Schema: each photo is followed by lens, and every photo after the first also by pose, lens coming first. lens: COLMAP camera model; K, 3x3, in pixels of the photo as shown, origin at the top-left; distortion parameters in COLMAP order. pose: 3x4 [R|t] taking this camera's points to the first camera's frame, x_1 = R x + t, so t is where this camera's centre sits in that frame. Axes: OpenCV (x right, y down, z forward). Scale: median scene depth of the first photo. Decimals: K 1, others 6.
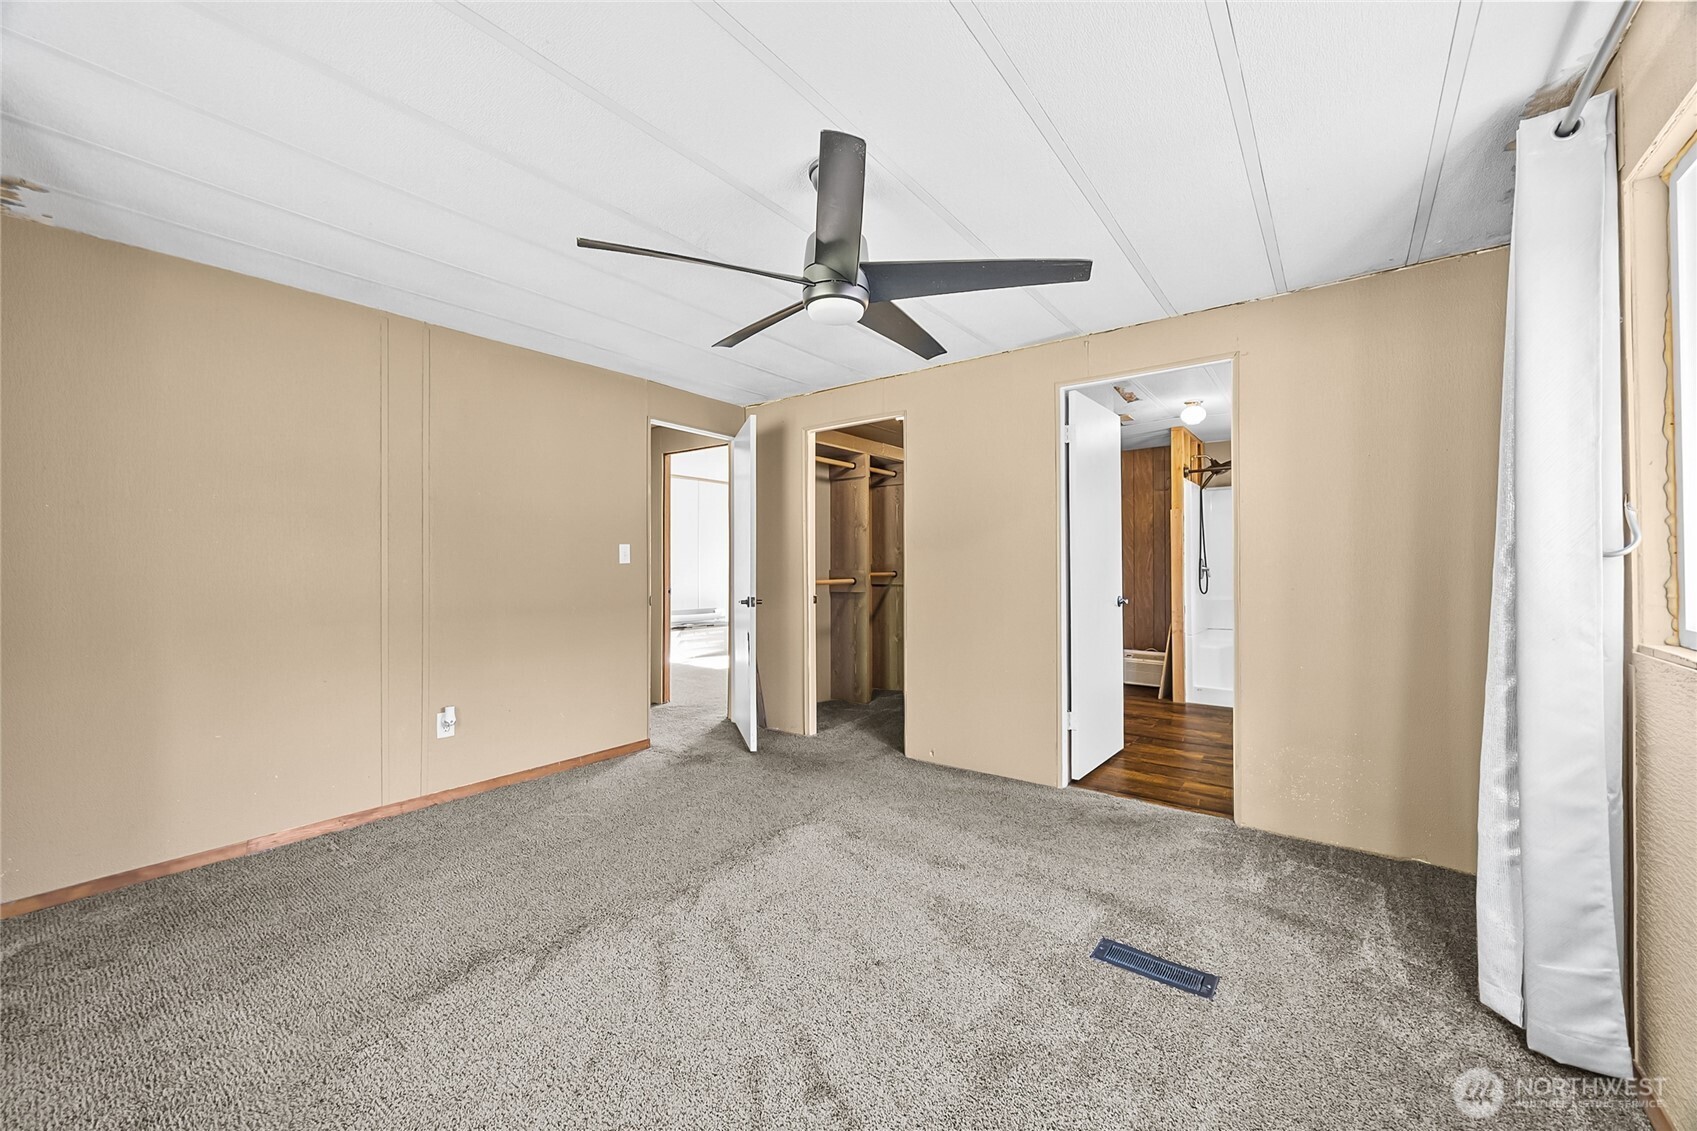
lens RADIAL K [[651.8, 0, 844.3], [0, 651.8, 560.9], [0, 0, 1]] dist [-0.001969, -0.000100]
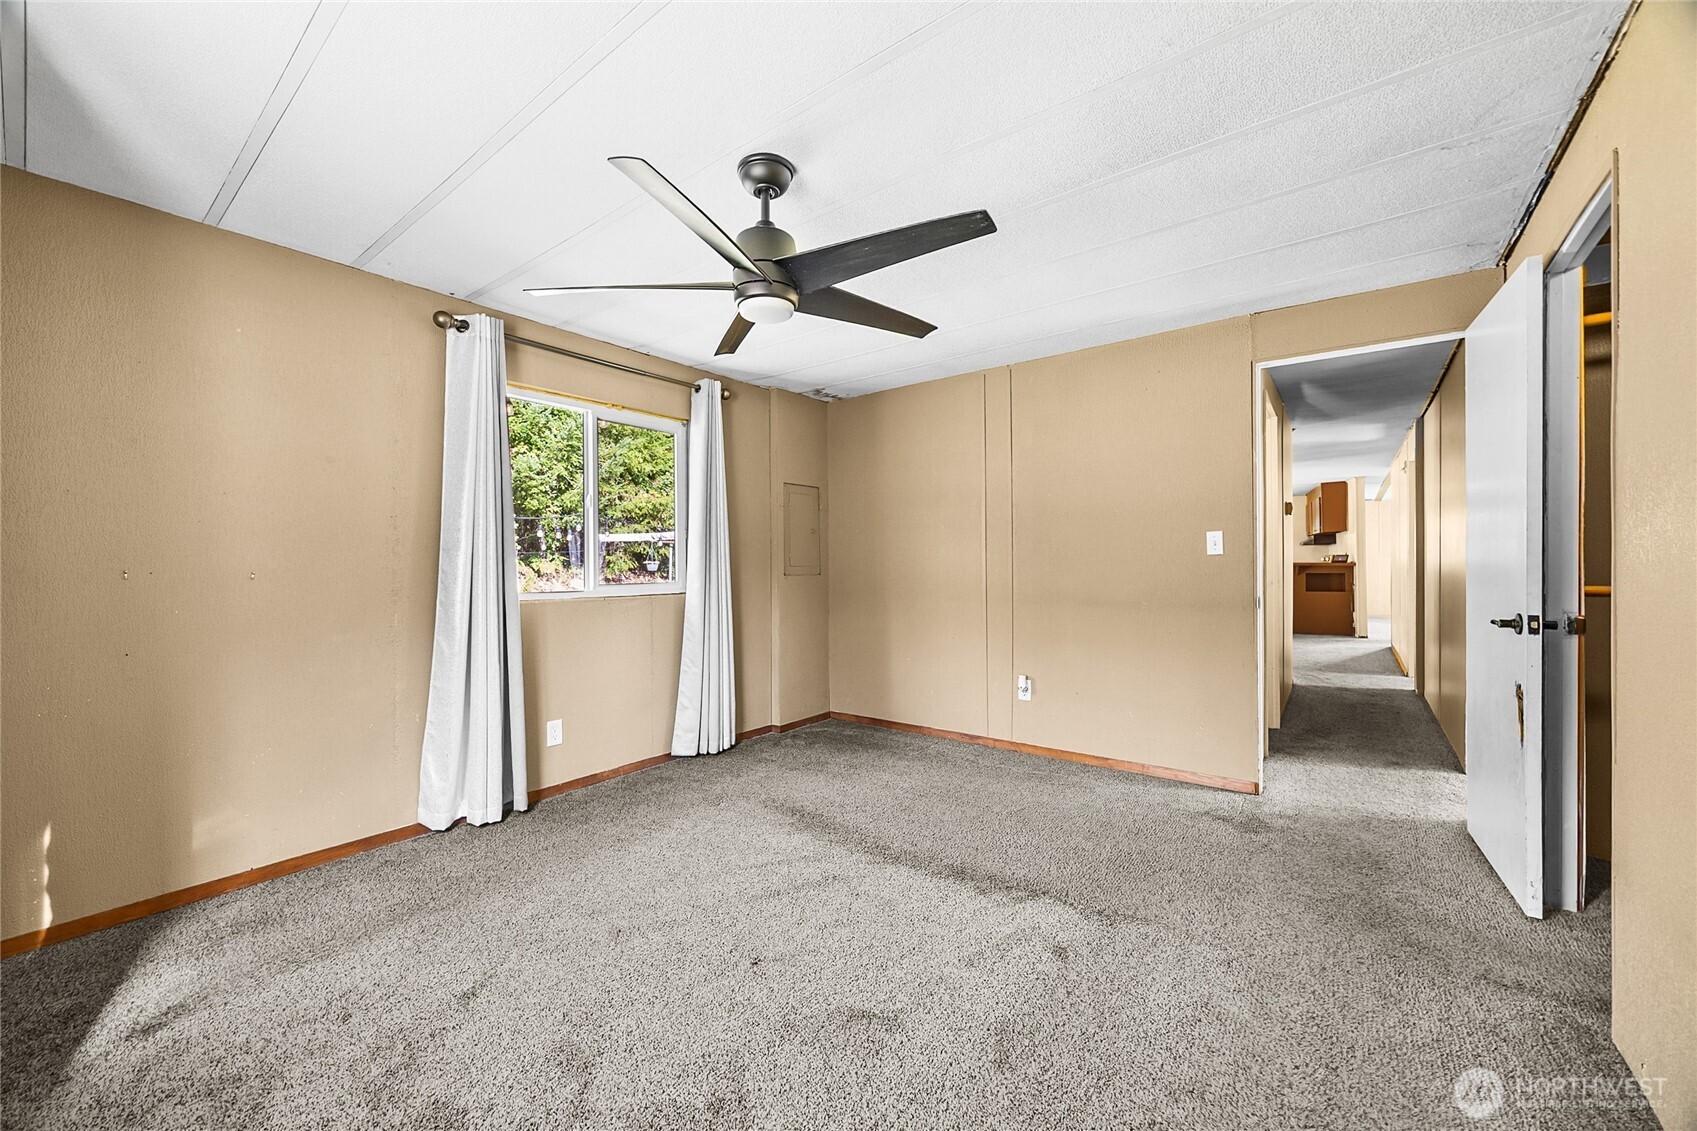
lens RADIAL K [[641.5, 0, 848.5], [0, 641.5, 565.5], [0, 0, 1]] dist [-0.003007, -0.000223]
pose [[-0.002195, 0.003779, -0.999990, 0.427065], [0.009397, 0.999949, 0.003758, 0.007668], [0.999953, -0.009389, -0.002230, 0.487114]]
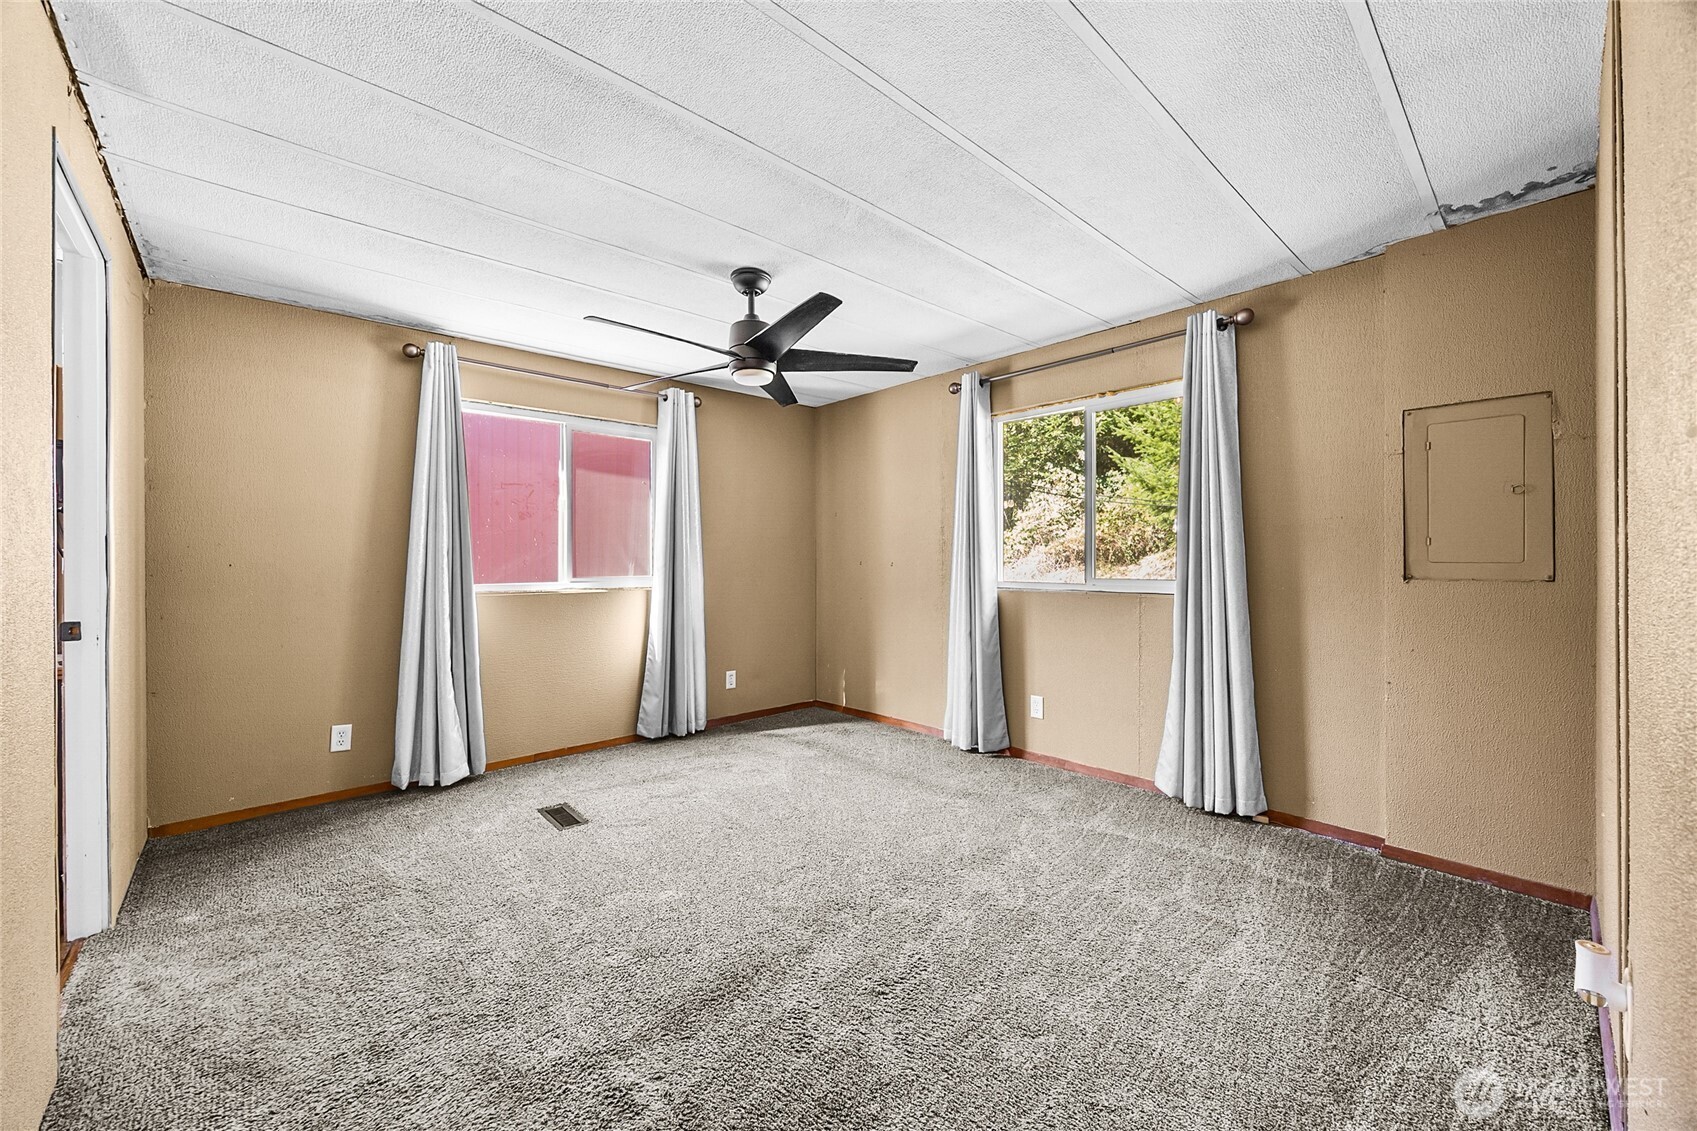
lens RADIAL K [[651.8, 0, 844.3], [0, 651.8, 560.9], [0, 0, 1]] dist [-0.001969, -0.000100]
pose [[-0.984601, 0.004252, 0.174767, -0.190688], [0.004005, 0.999990, -0.001767, 0.009261], [-0.174773, -0.001040, -0.984608, 1.011470]]
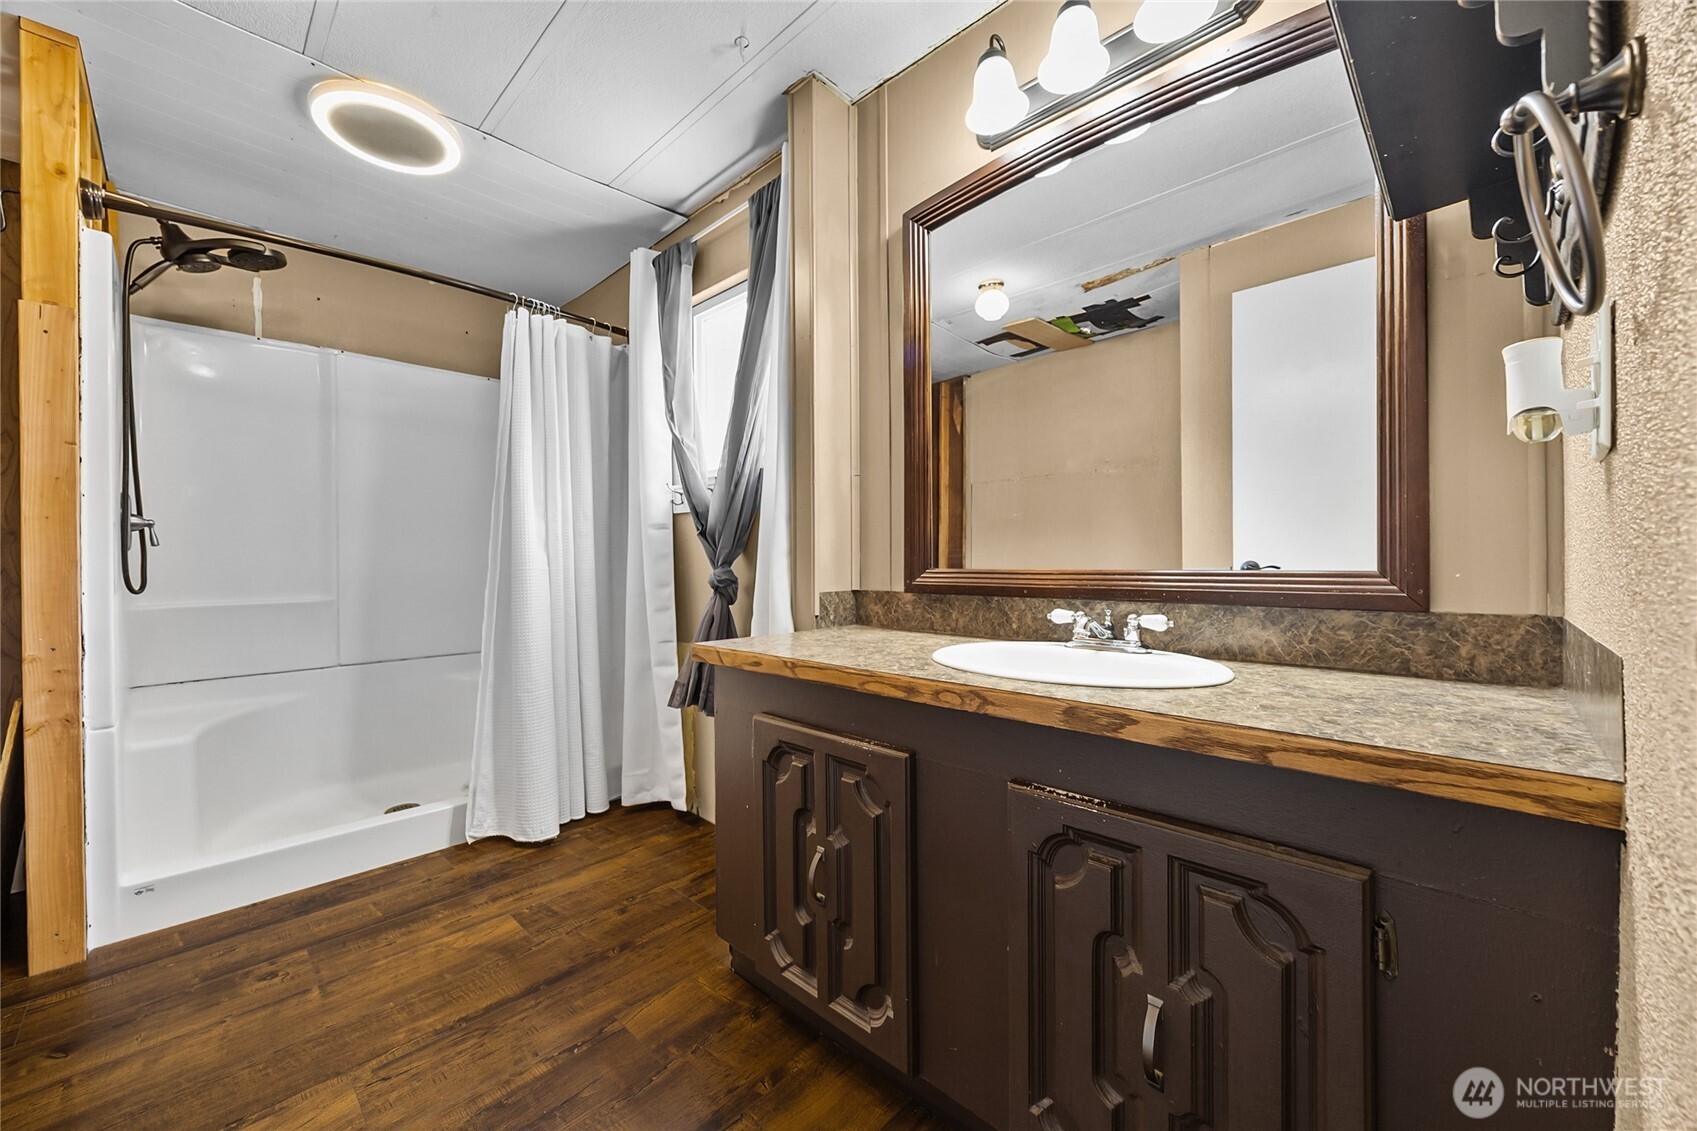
lens RADIAL K [[651.8, 0, 844.3], [0, 651.8, 560.9], [0, 0, 1]] dist [-0.001969, -0.000100]
pose [[0.108496, -0.000025, 0.994097, 0.316179], [0.000974, 1.000000, -0.000081, 0.043085], [-0.994096, 0.000977, 0.108496, 0.750611]]
